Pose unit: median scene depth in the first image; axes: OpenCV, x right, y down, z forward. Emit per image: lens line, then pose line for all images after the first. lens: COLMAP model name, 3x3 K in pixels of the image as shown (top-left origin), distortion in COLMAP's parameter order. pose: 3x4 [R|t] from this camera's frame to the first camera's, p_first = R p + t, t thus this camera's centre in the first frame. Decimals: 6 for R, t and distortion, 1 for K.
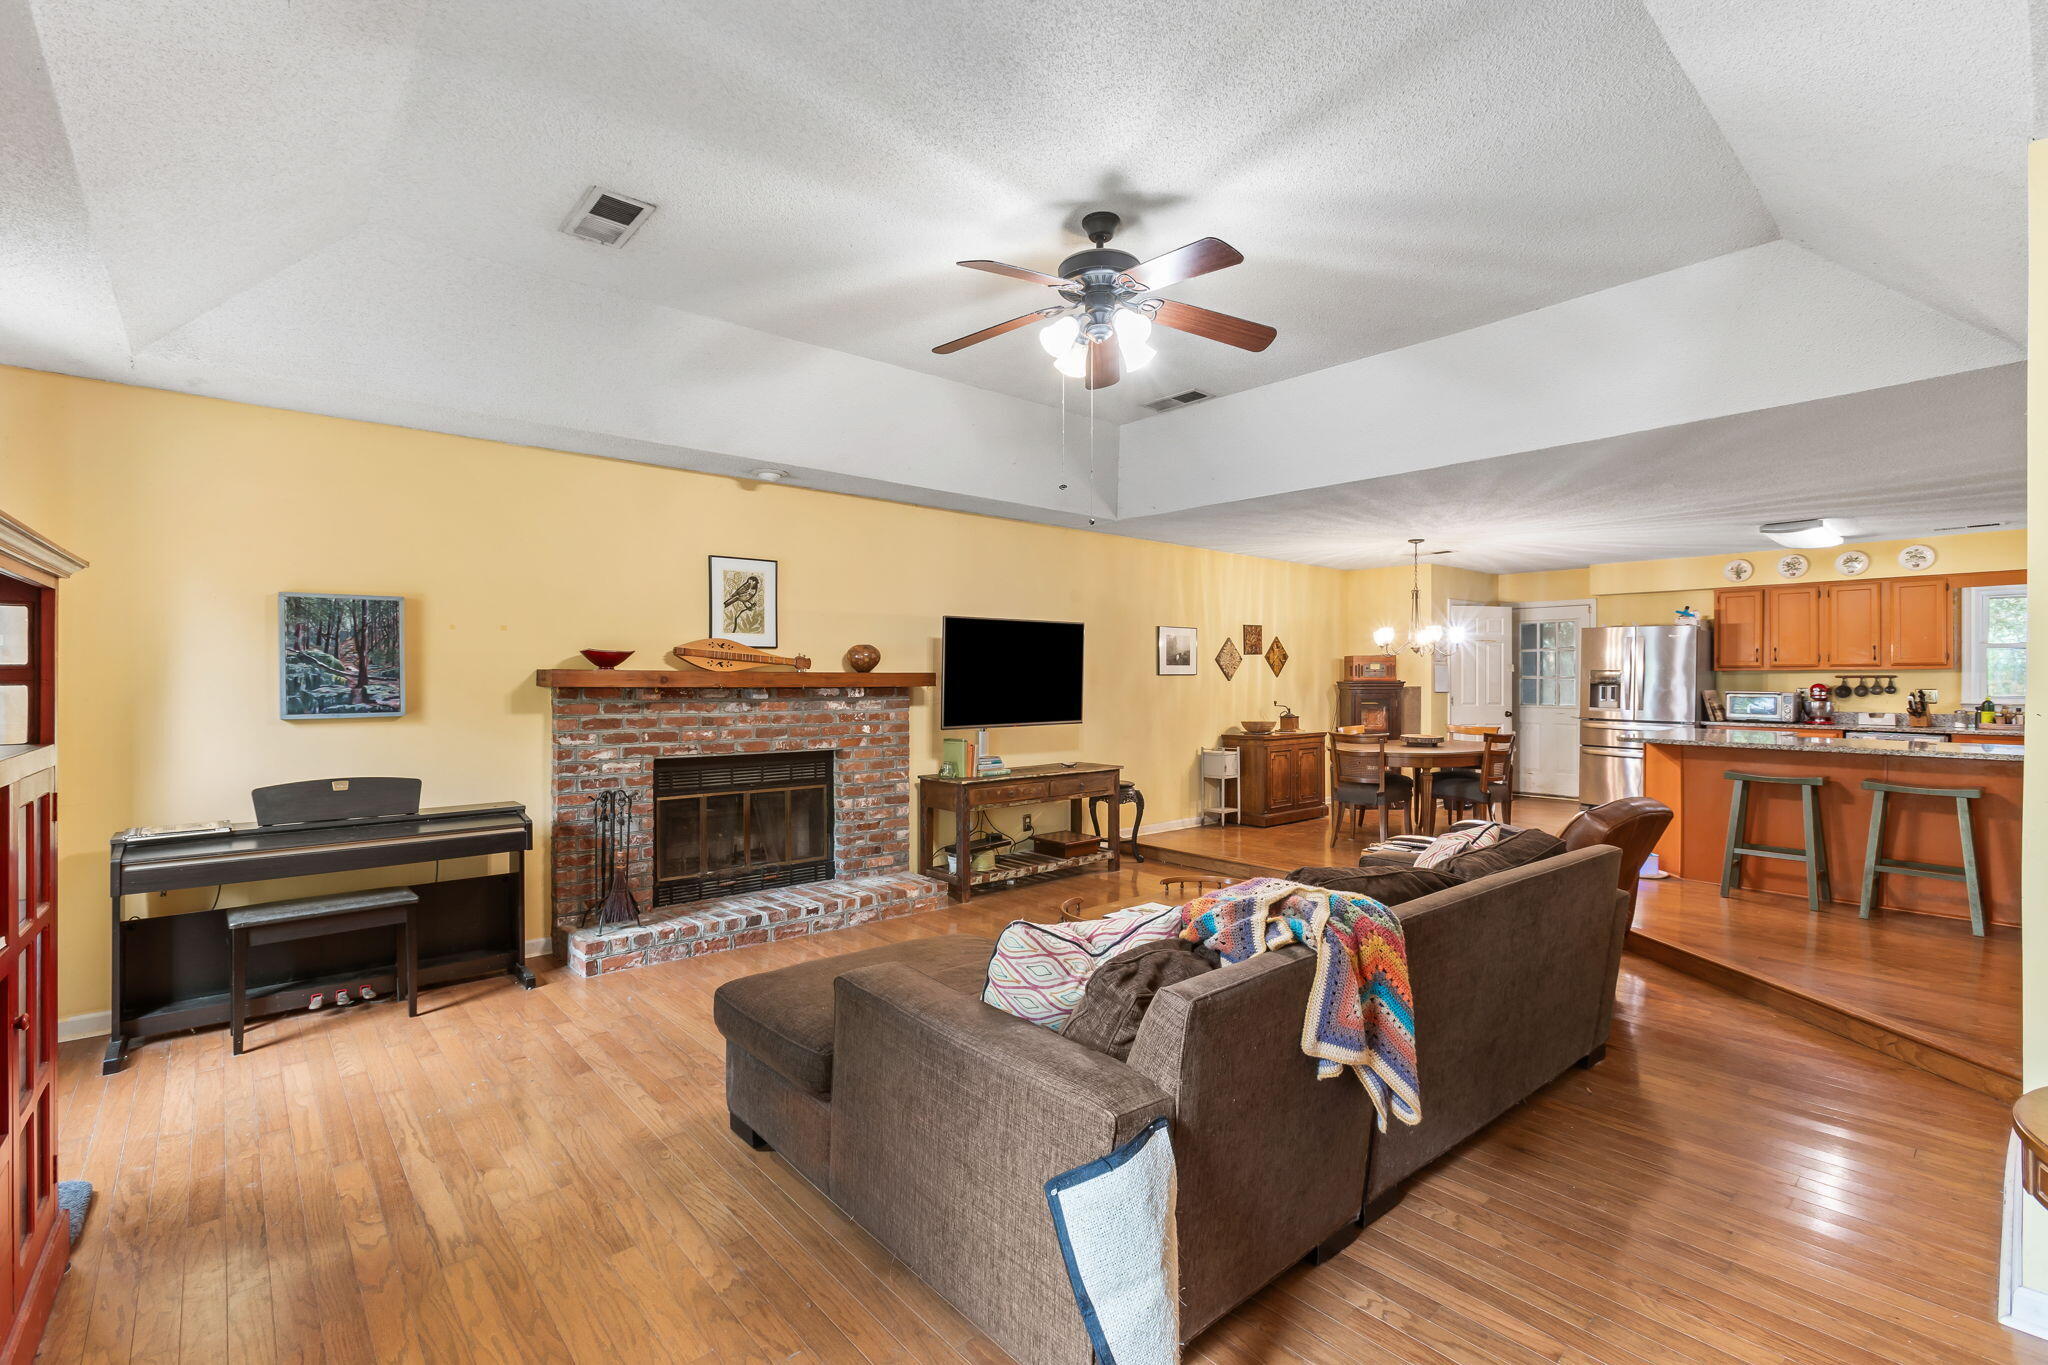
lens RADIAL K [[904.7, 0, 1018.8], [0, 904.7, 685.1], [0, 0, 1]] dist [-0.000458, 0.000015]
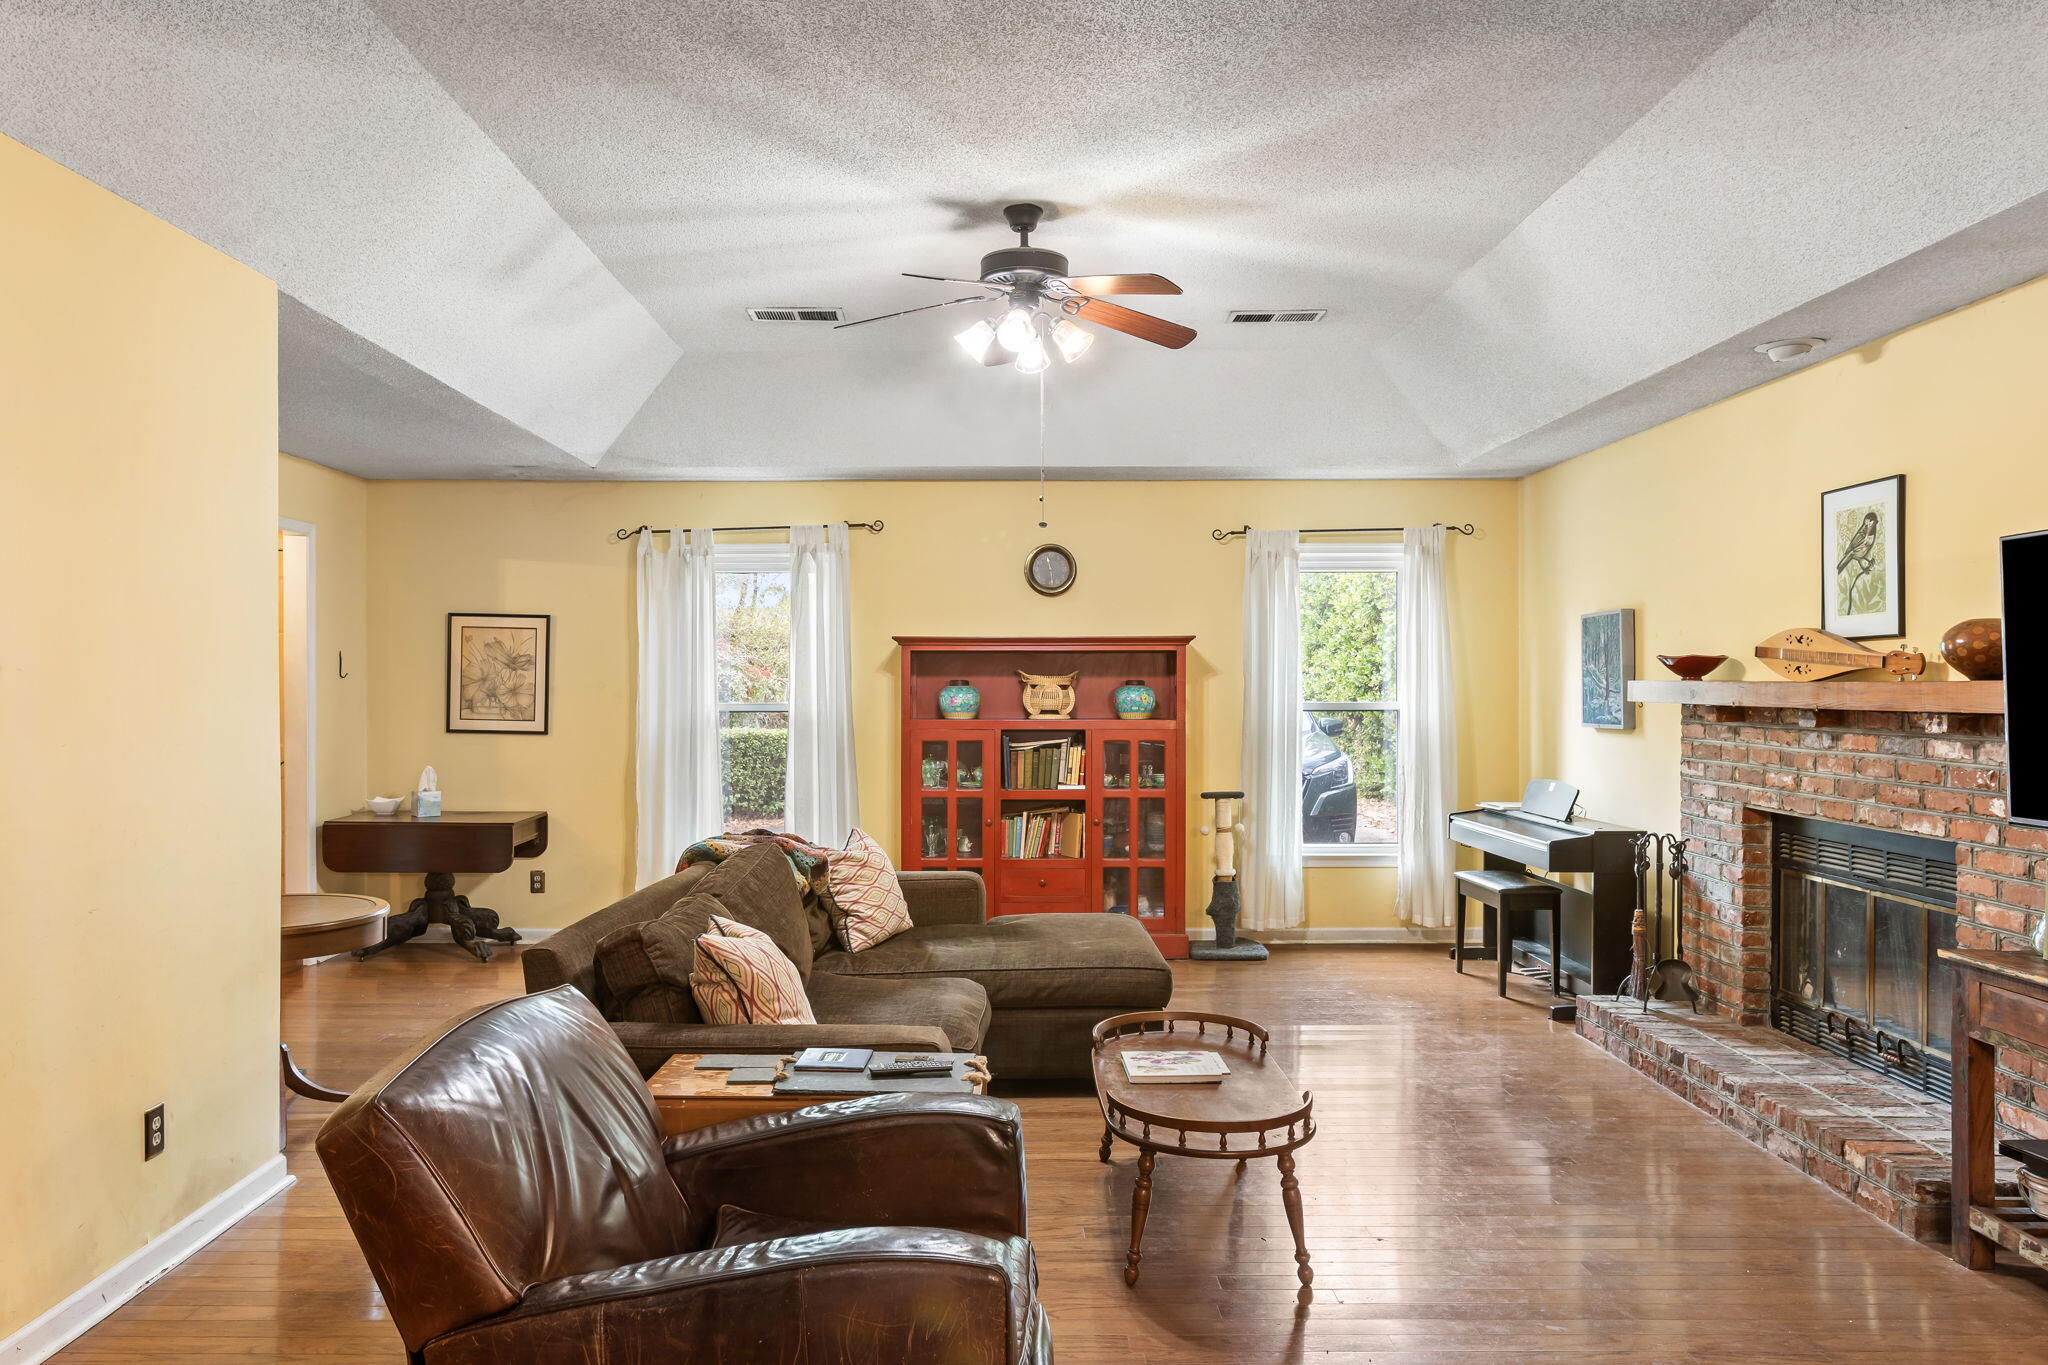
lens RADIAL K [[1495.2, 0, 1022.0], [0, 1495.2, 679.2], [0, 0, 1]] dist [0.001789, 0.000166]
pose [[-0.653999, 0.001140, -0.756495, 0.788550], [0.000440, 0.999999, 0.001127, -0.017707], [0.756495, 0.000404, -0.653999, 1.254351]]
